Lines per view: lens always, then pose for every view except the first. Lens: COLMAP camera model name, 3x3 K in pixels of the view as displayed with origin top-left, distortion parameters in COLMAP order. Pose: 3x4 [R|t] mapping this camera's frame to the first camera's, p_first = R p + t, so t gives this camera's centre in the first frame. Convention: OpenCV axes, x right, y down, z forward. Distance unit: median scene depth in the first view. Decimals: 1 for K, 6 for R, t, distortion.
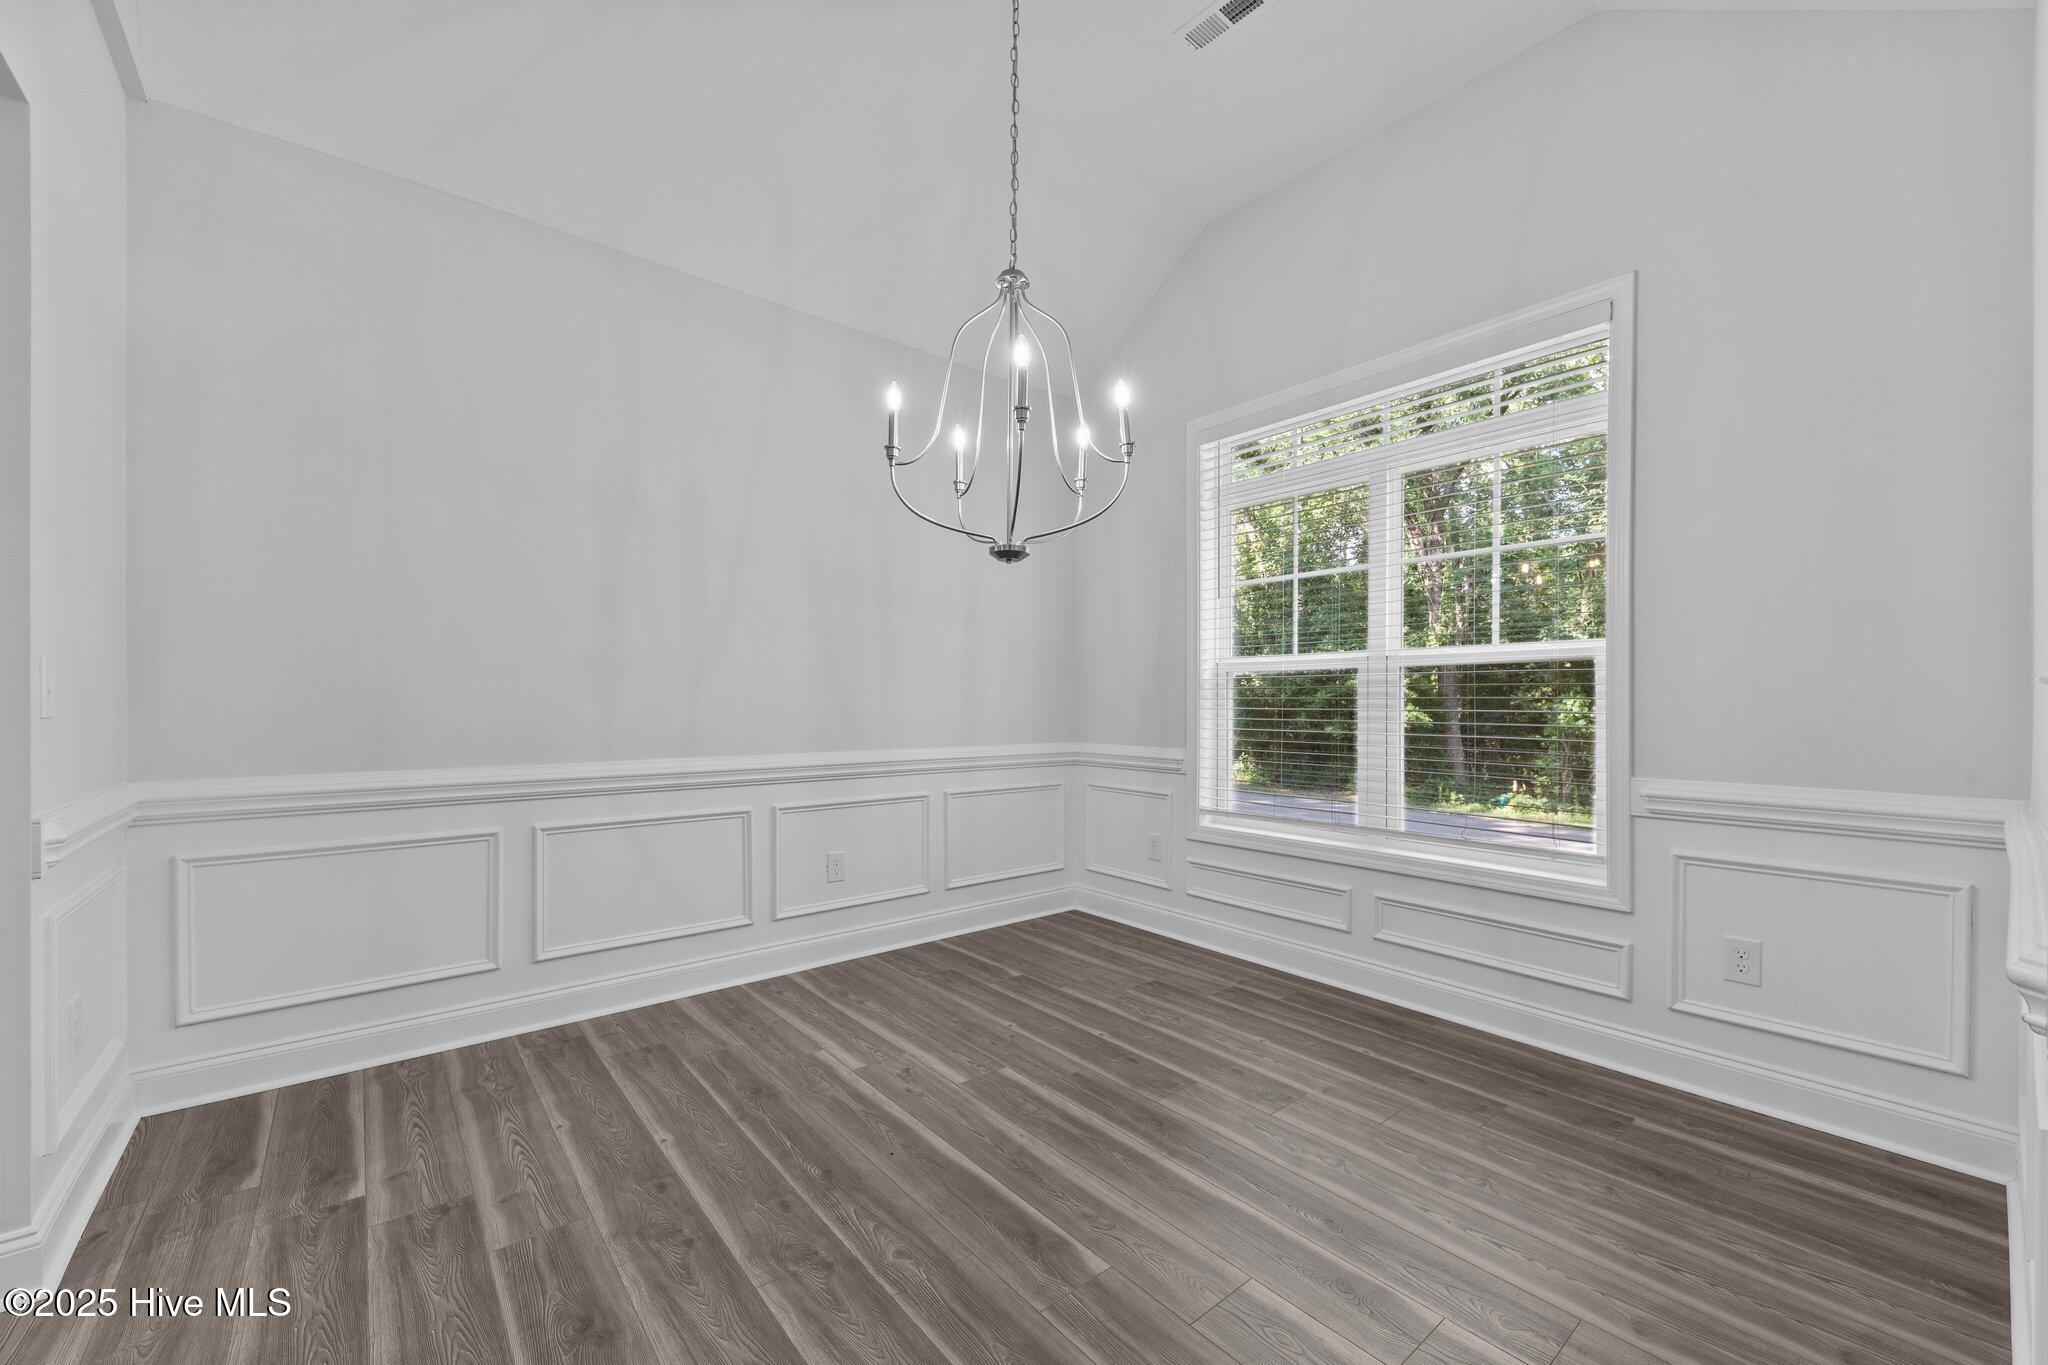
lens RADIAL K [[803.5, 0, 1023.2], [0, 803.5, 703.2], [0, 0, 1]] dist [0.005764, -0.001098]
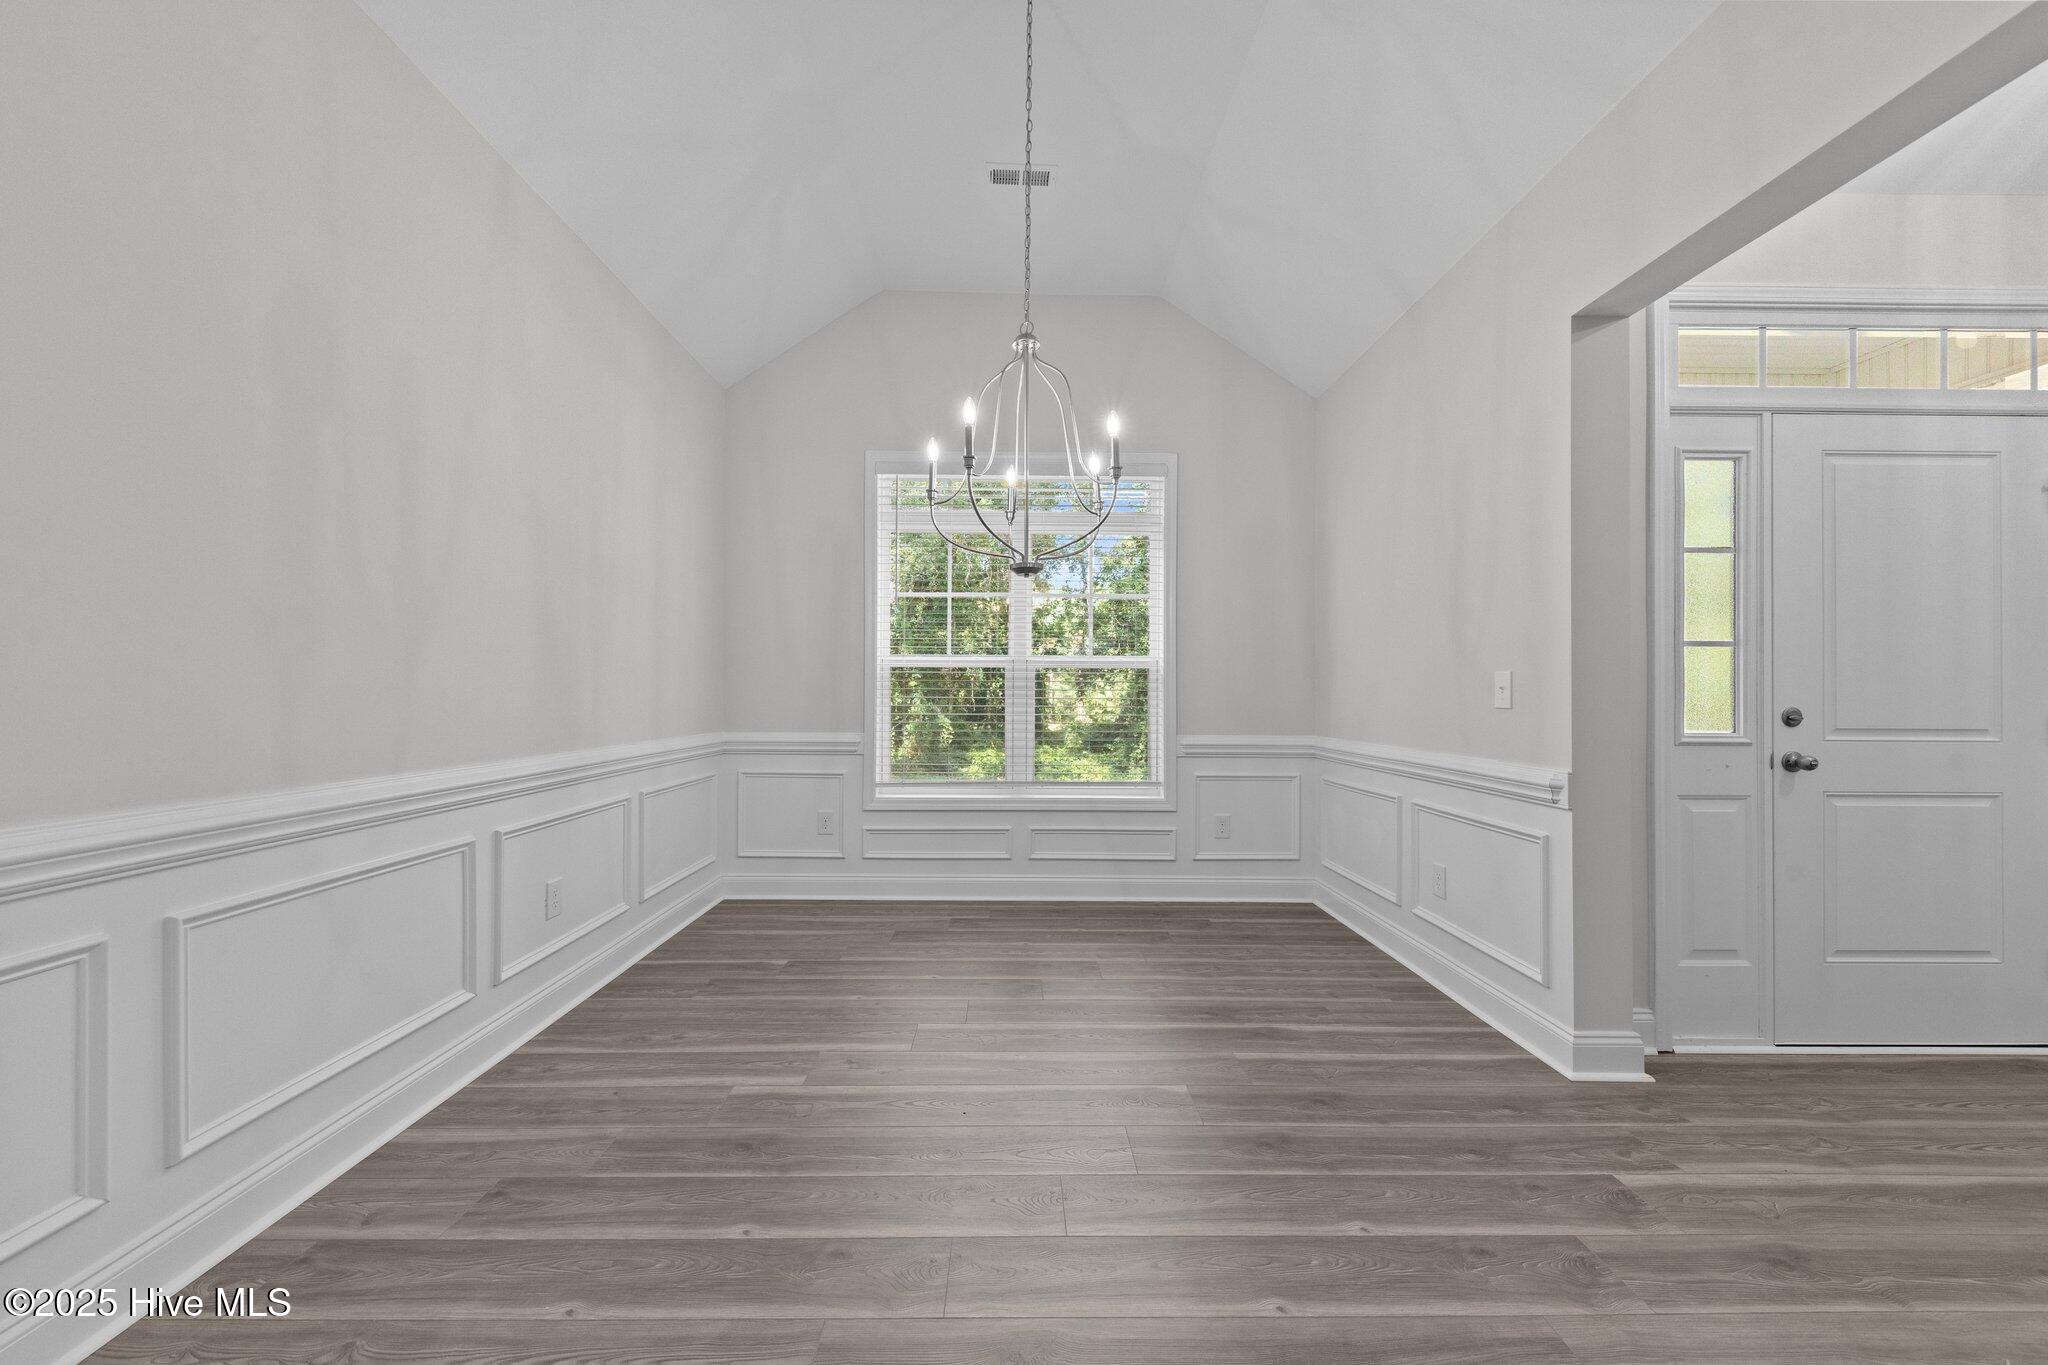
lens RADIAL K [[718.5, 0, 1010.9], [0, 718.5, 685.9], [0, 0, 1]] dist [0.004376, -0.002289]
pose [[0.629712, 0.008253, 0.776785, -0.577524], [-0.002231, 0.999959, -0.008816, -0.001819], [-0.776826, 0.003819, 0.629704, 0.227544]]
